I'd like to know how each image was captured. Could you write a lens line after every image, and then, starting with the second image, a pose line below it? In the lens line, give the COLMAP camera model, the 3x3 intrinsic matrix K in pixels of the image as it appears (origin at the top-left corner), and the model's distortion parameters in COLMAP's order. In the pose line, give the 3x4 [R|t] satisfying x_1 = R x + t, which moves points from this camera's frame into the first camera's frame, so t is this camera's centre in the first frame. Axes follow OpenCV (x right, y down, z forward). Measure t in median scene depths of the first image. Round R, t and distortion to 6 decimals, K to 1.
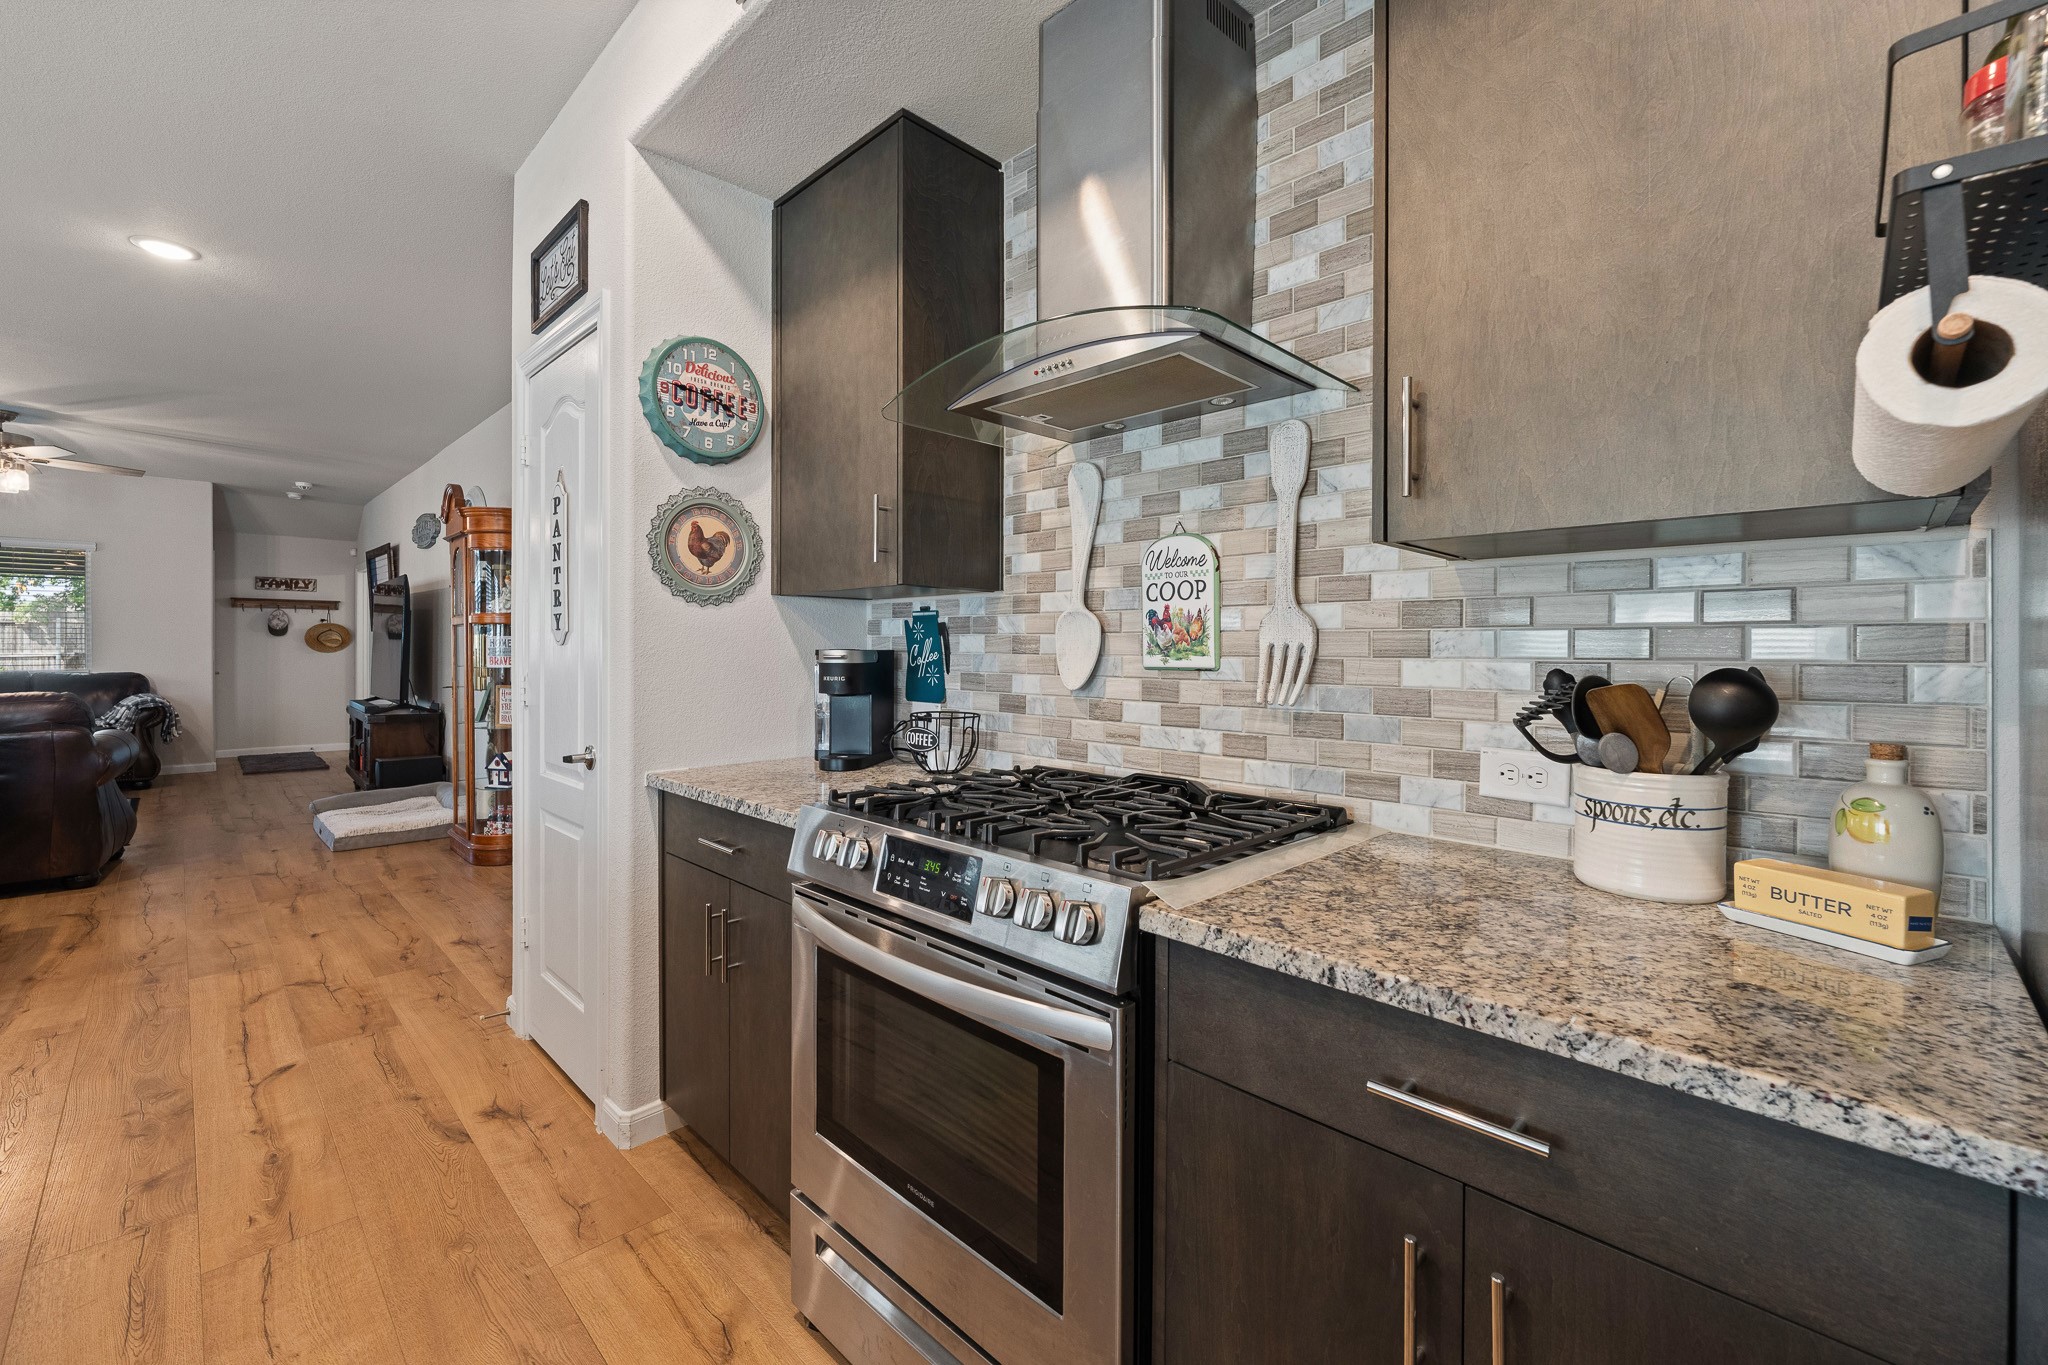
lens RADIAL K [[839.2, 0, 1024.9], [0, 839.2, 649.8], [0, 0, 1]] dist [-0.002385, 0.000102]
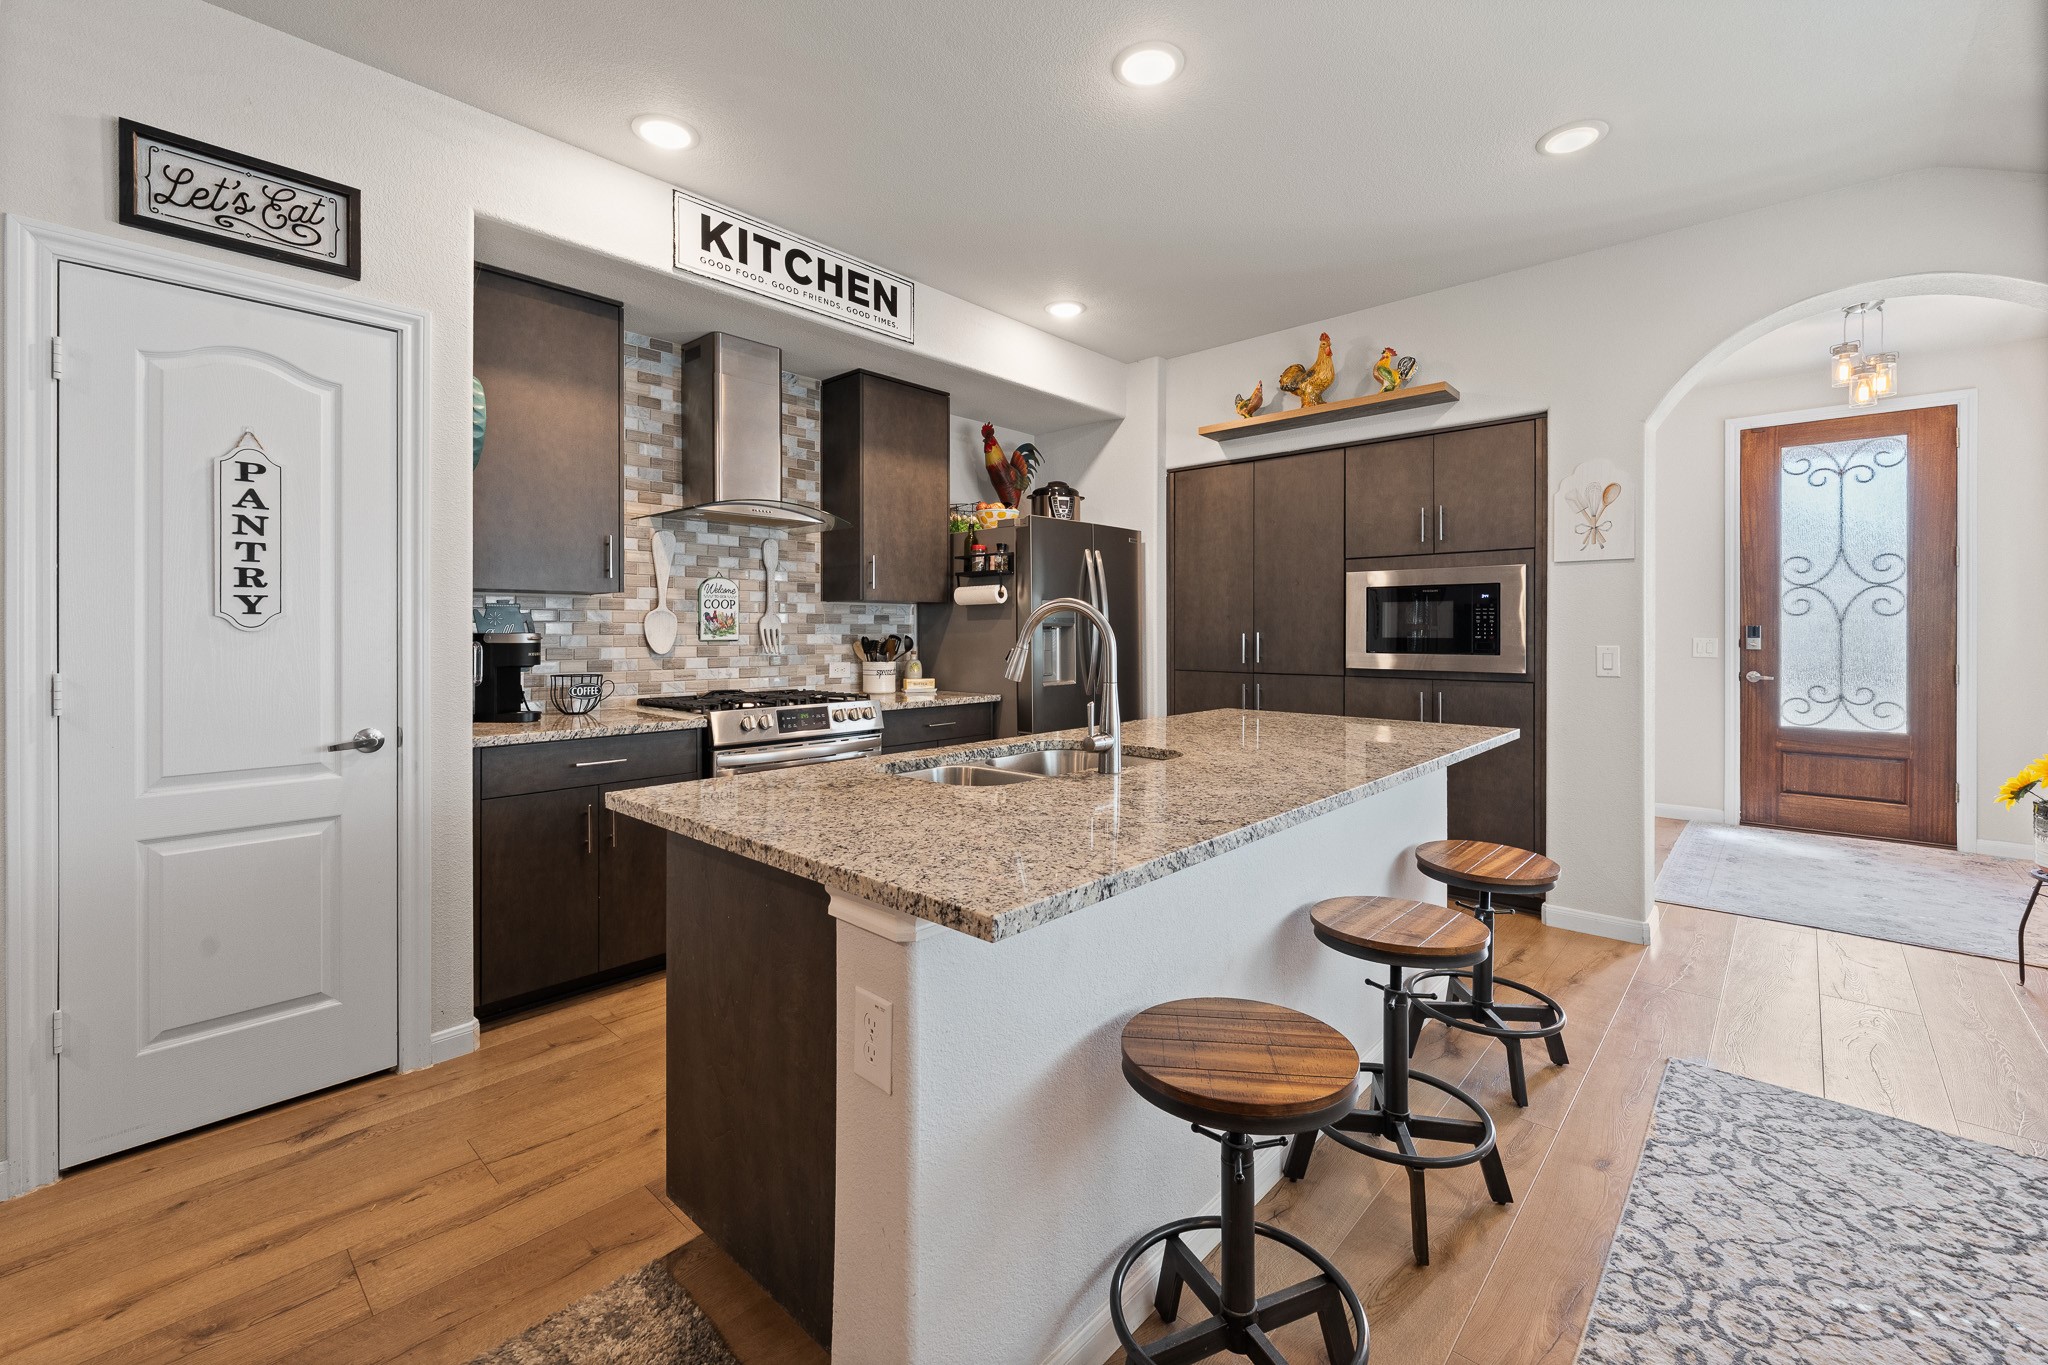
lens RADIAL K [[847.0, 0, 1025.9], [0, 847.0, 634.6], [0, 0, 1]] dist [-0.001542, 0.000021]
pose [[-0.037440, -0.009310, 0.999255, -1.663002], [0.000428, 0.999956, 0.009333, -0.010171], [-0.999299, 0.000777, -0.037435, 0.249500]]
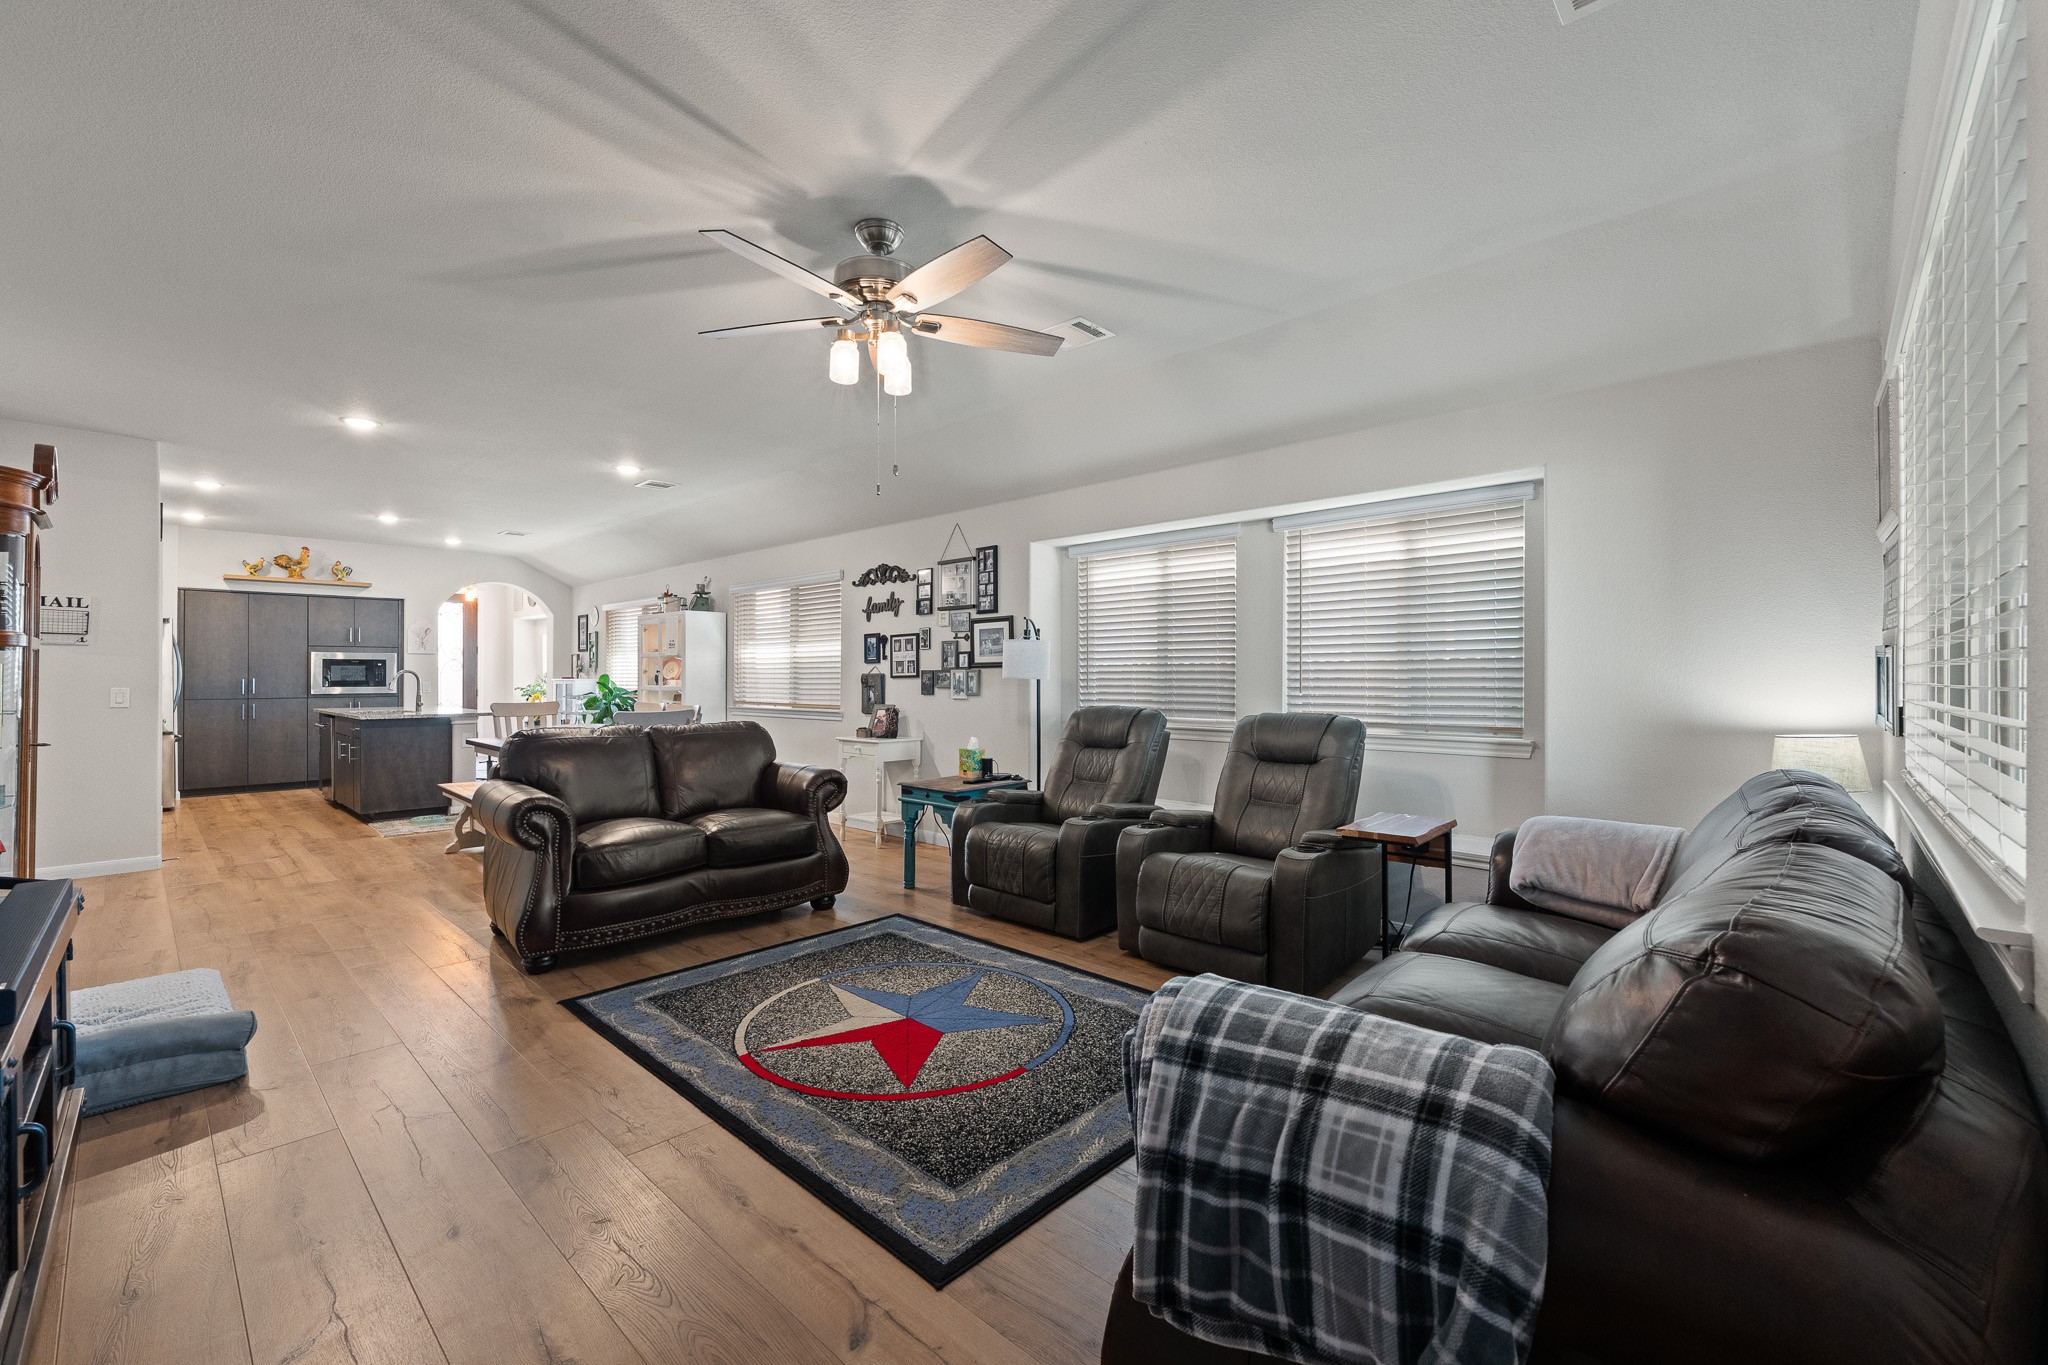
lens RADIAL K [[836.5, 0, 1029.9], [0, 836.5, 674.2], [0, 0, 1]] dist [-0.001122, 0.000841]
pose [[-0.999484, -0.002775, -0.032006, -3.358623], [-0.002802, 0.999996, 0.000775, -0.031313], [0.032004, 0.000865, -0.999487, 3.915888]]
